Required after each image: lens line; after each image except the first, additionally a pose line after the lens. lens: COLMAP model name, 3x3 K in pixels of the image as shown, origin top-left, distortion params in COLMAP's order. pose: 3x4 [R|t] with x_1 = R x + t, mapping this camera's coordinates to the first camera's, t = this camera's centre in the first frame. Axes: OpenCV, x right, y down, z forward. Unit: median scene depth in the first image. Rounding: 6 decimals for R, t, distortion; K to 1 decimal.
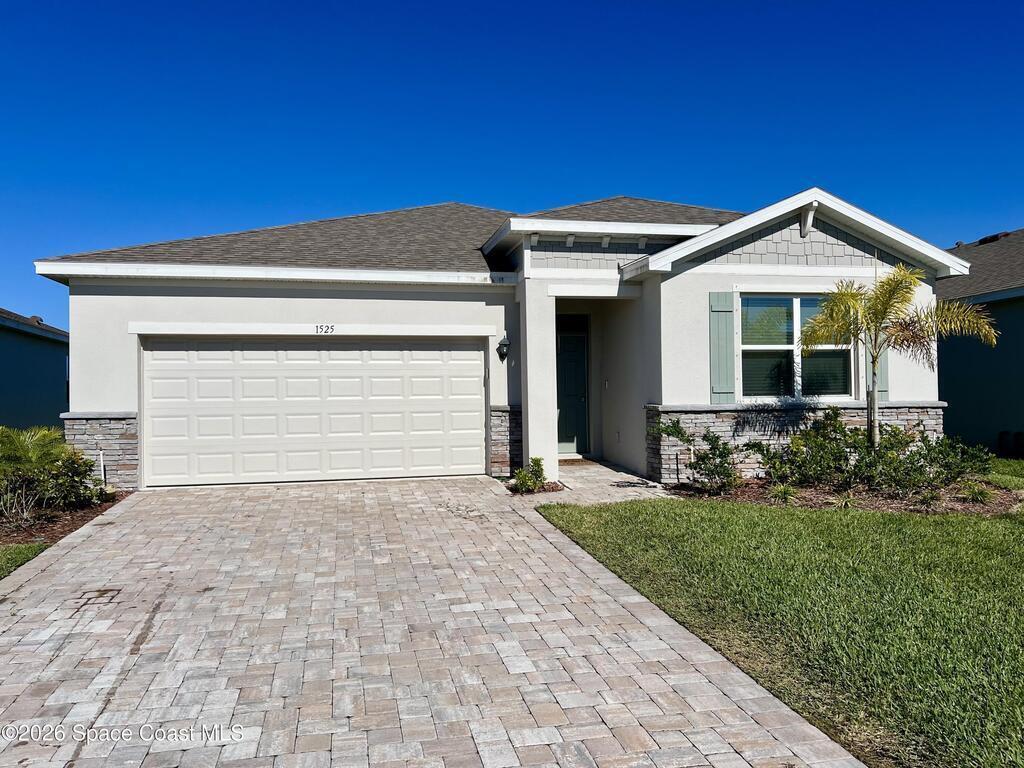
lens RADIAL K [[760.8, 0, 510.5], [0, 760.8, 380.6], [0, 0, 1]] dist [0.045831, -0.046339]
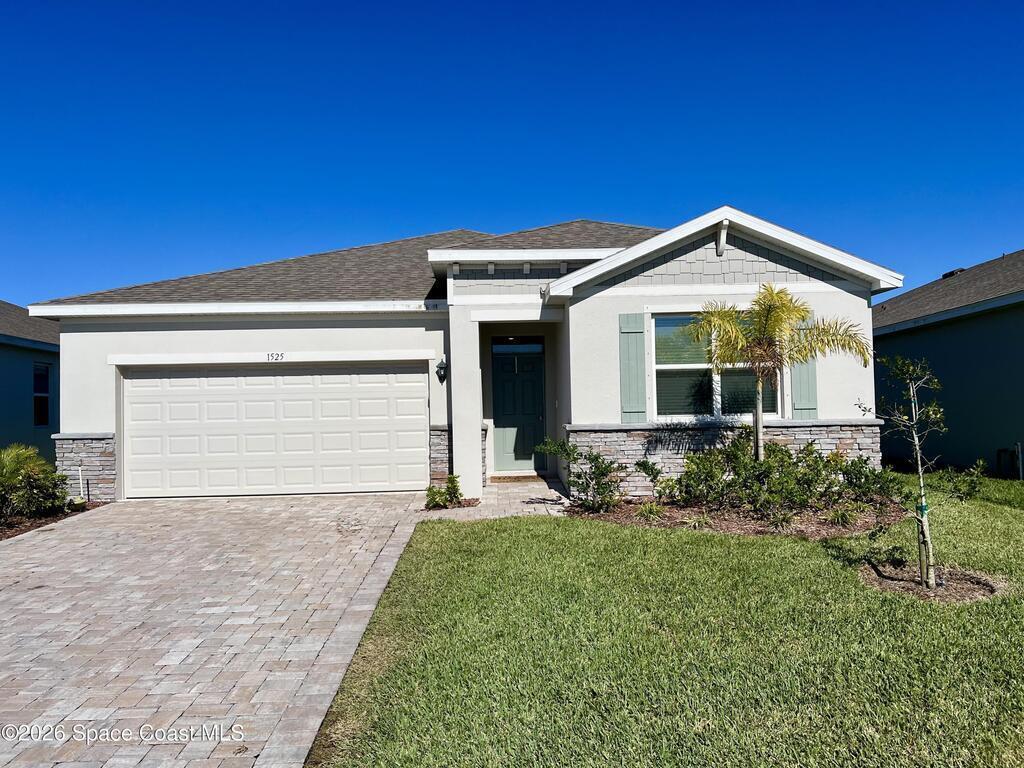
lens RADIAL K [[760.8, 0, 520.6], [0, 760.8, 385.7], [0, 0, 1]] dist [0.045831, -0.046339]
pose [[0.984512, -0.013142, -0.174825, 0.304288], [0.011555, 0.999882, -0.010097, -0.010781], [0.174937, 0.007920, 0.984548, -0.026165]]
